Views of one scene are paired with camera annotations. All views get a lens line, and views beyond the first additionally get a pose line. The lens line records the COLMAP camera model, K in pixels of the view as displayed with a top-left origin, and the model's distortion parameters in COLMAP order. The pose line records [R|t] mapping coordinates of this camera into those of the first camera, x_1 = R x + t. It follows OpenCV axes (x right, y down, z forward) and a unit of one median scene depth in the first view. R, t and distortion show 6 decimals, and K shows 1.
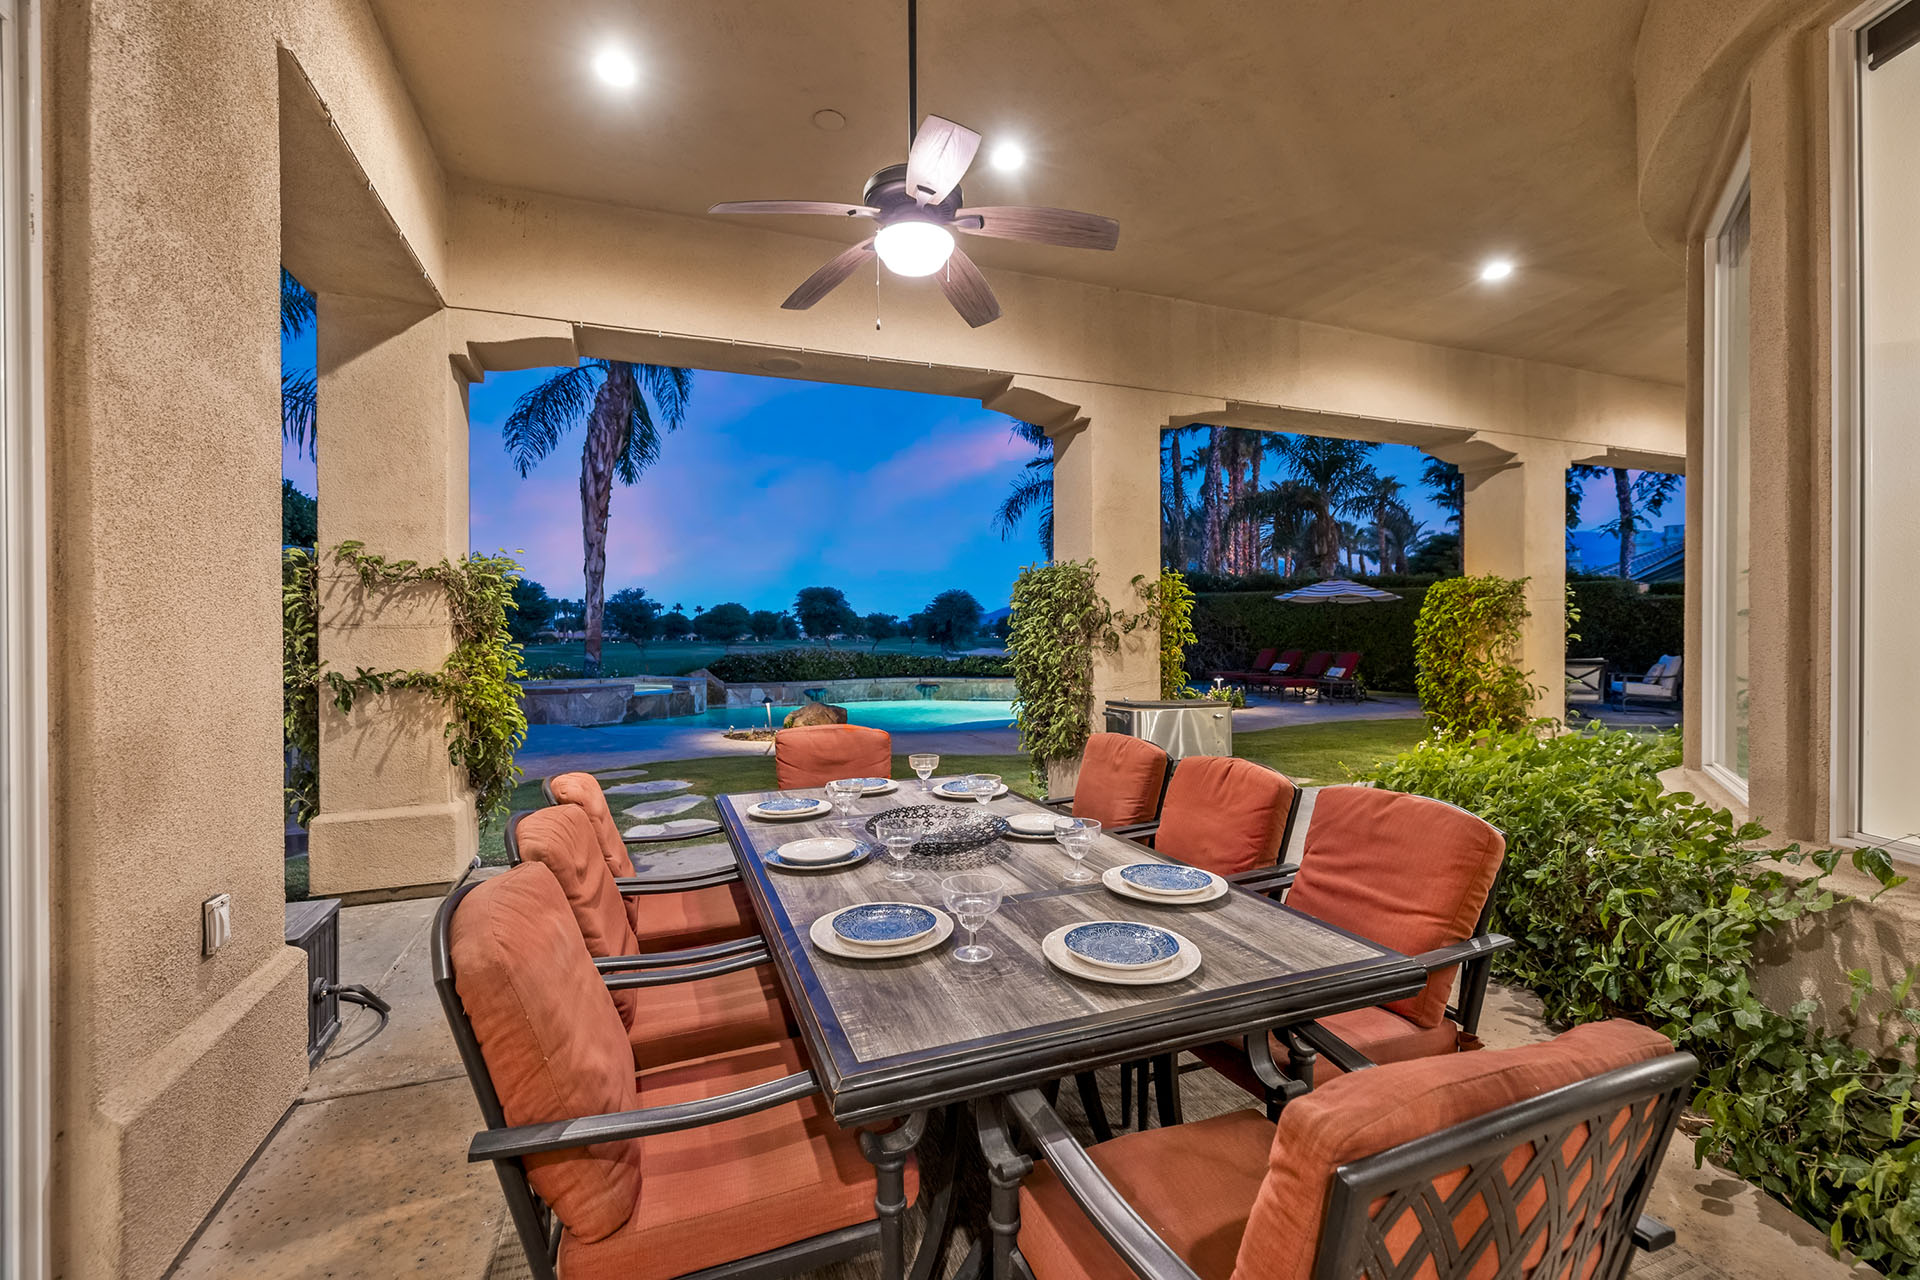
lens RADIAL K [[806.7, 0, 962.6], [0, 806.7, 633.0], [0, 0, 1]] dist [-0.000790, -0.000065]
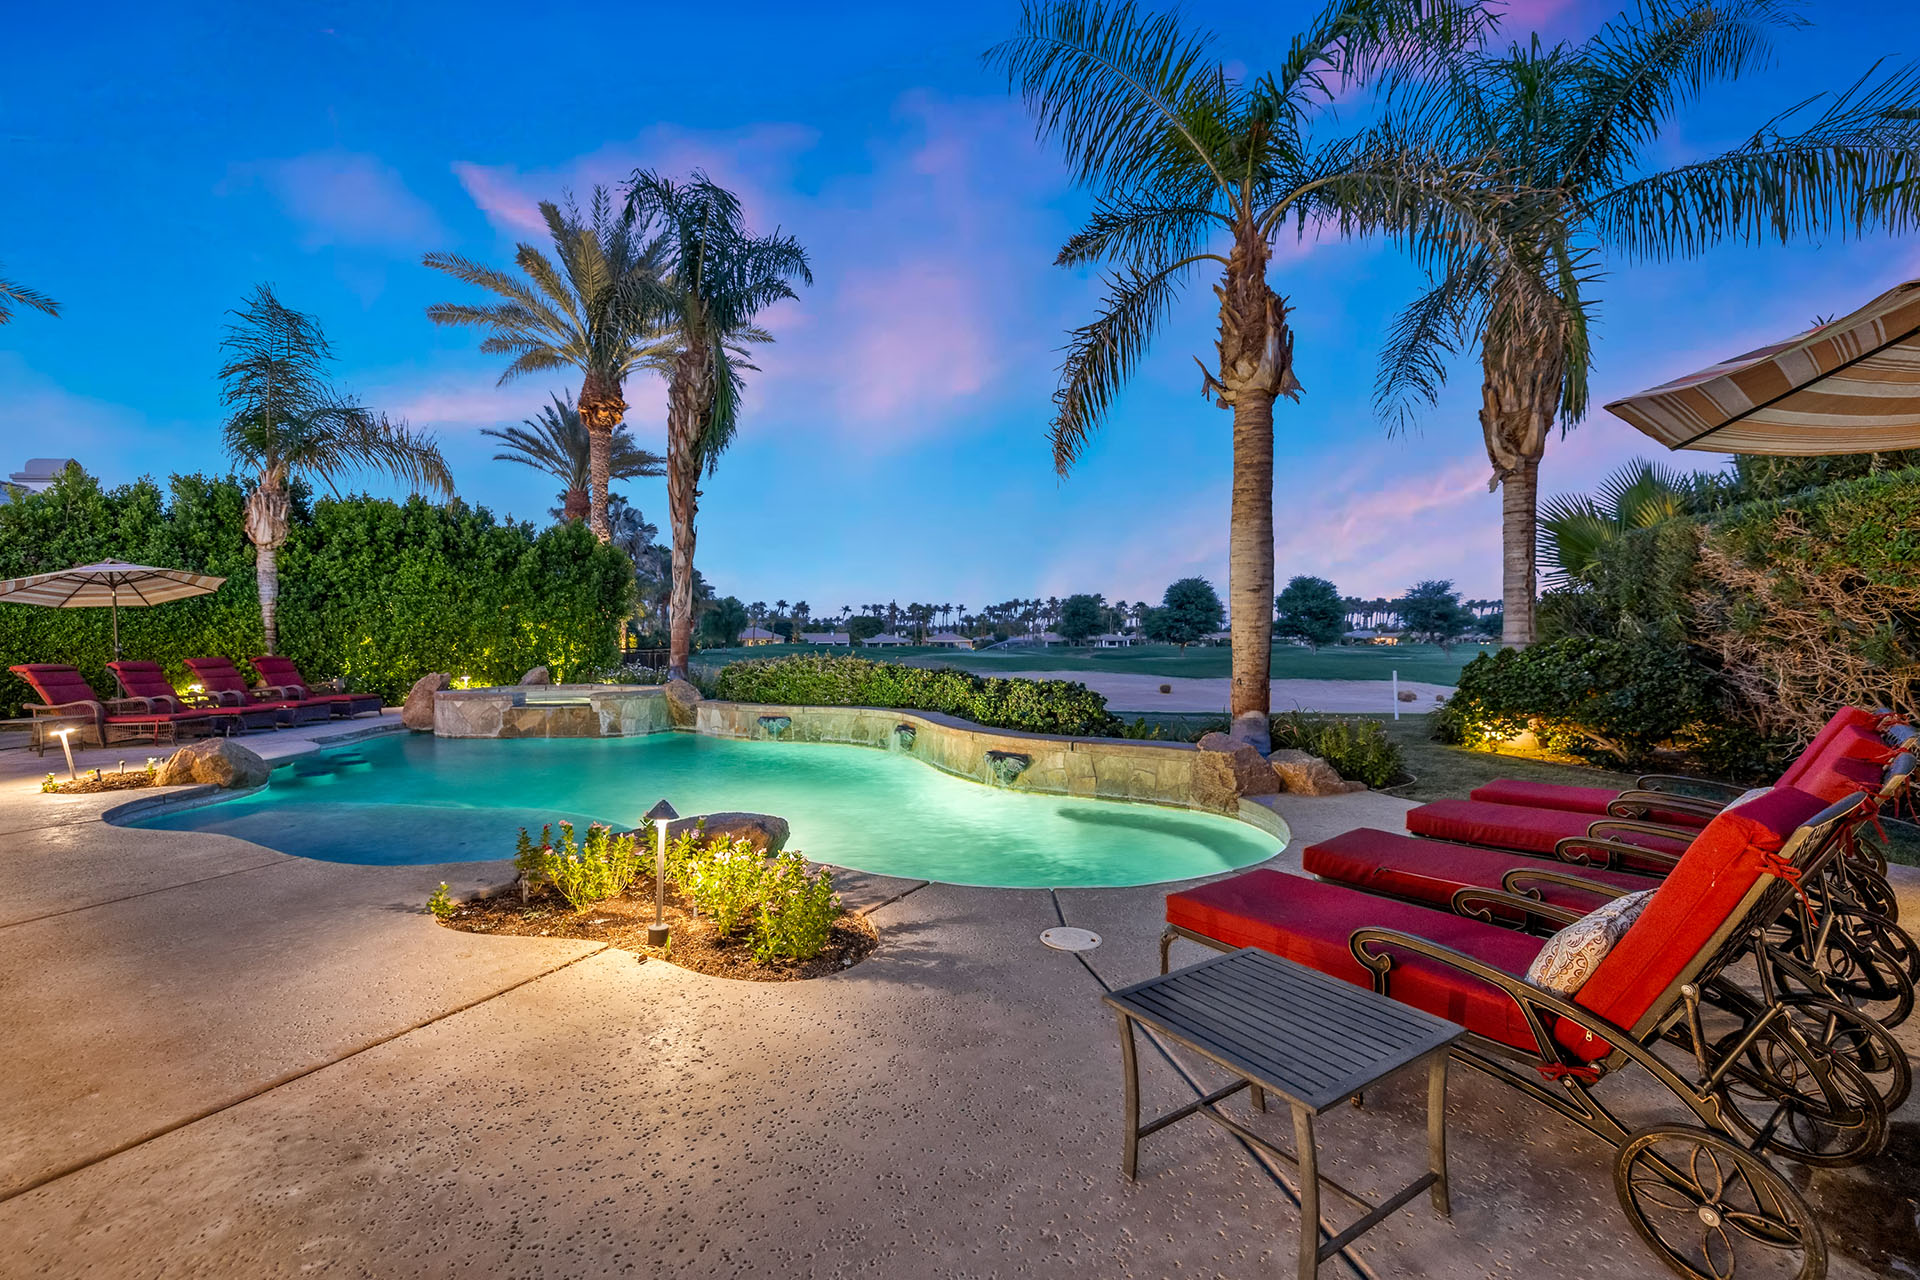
lens RADIAL K [[808.5, 0, 950.1], [0, 808.5, 636.3], [0, 0, 1]] dist [0.002288, 0.000000]
pose [[0.520244, 0.000179, -0.854017, 0.448489], [0.003748, 0.999990, 0.002493, 0.000551], [0.854009, -0.004498, 0.520239, 0.735727]]
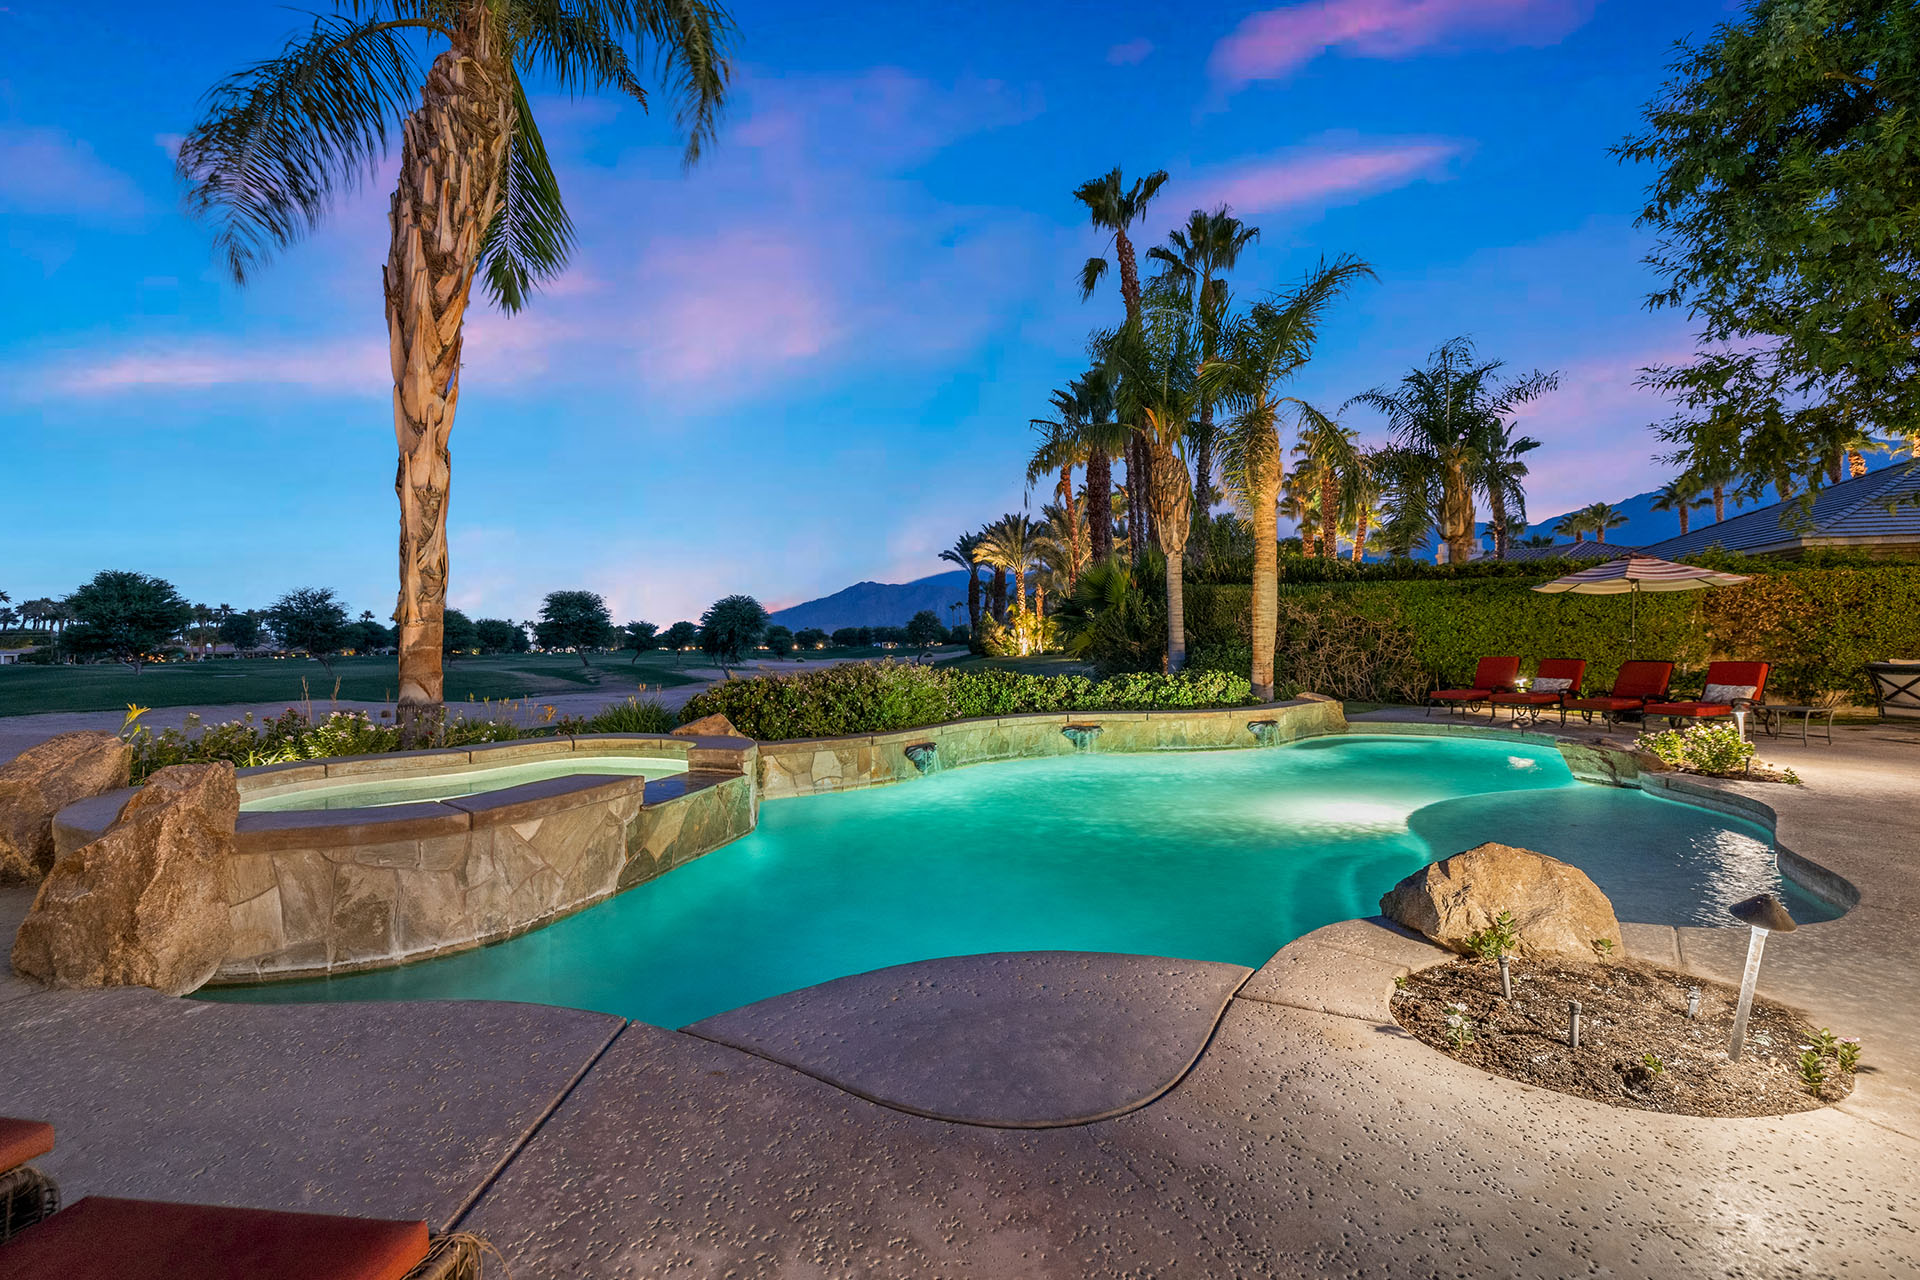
lens RADIAL K [[807.7, 0, 954.9], [0, 807.7, 638.2], [0, 0, 1]] dist [0.001712, 0.000146]
pose [[0.956828, -0.004071, 0.290625, -0.293915], [0.005933, 0.999967, -0.005524, 0.004899], [-0.290593, 0.007010, 0.956821, 0.481725]]
